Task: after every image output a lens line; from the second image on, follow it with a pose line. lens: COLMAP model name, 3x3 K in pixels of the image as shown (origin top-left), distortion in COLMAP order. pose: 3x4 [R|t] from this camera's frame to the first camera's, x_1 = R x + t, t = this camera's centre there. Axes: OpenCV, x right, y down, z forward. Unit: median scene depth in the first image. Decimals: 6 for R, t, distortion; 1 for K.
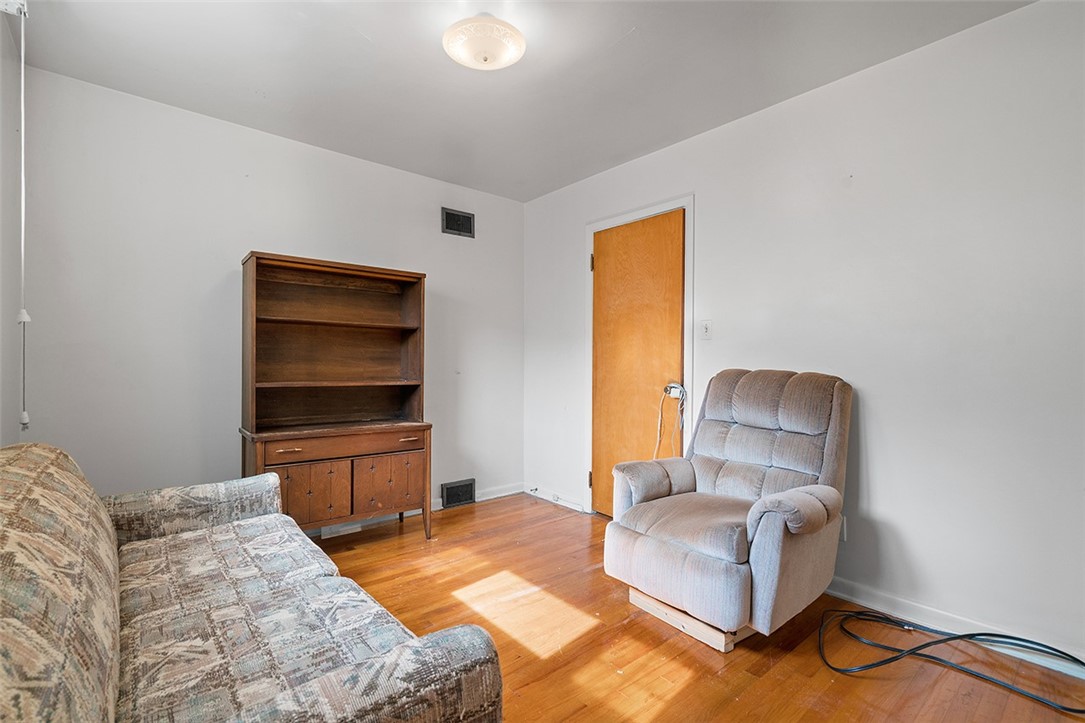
lens RADIAL K [[495.7, 0, 545.6], [0, 495.7, 367.7], [0, 0, 1]] dist [-0.000704, -0.000072]
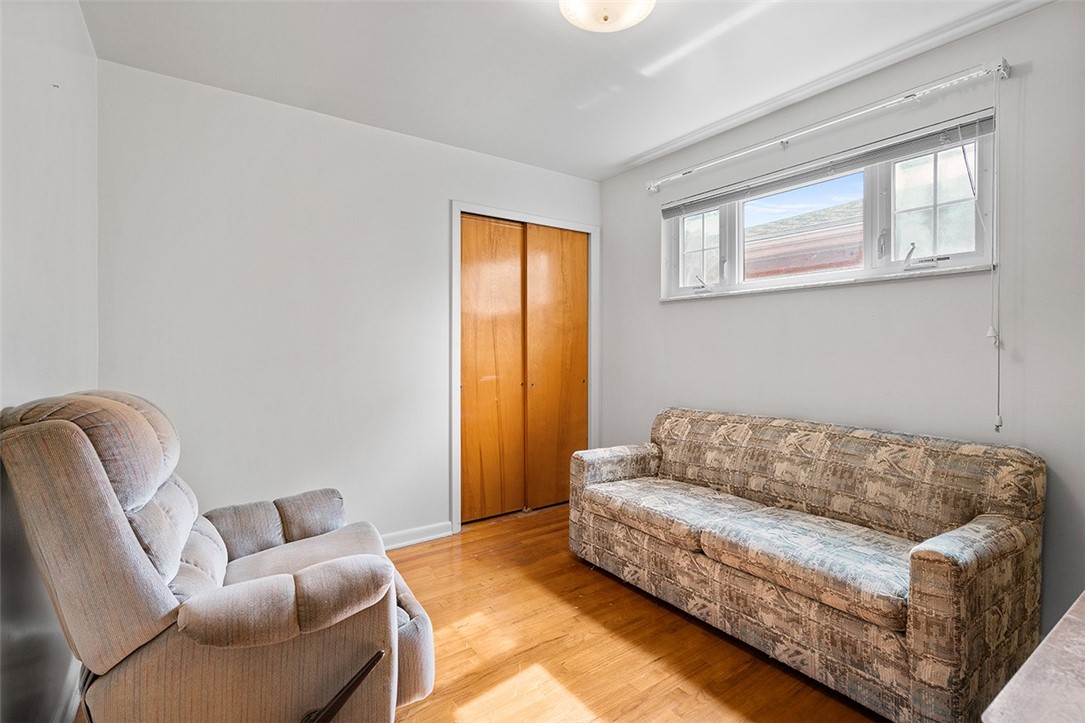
lens RADIAL K [[514.9, 0, 539.5], [0, 514.9, 350.2], [0, 0, 1]] dist [-0.000264, -0.000446]
pose [[-0.993074, -0.001668, 0.117478, -0.175235], [-0.000526, 0.999952, 0.009748, -0.083151], [-0.117488, 0.009619, -0.993028, 2.759863]]
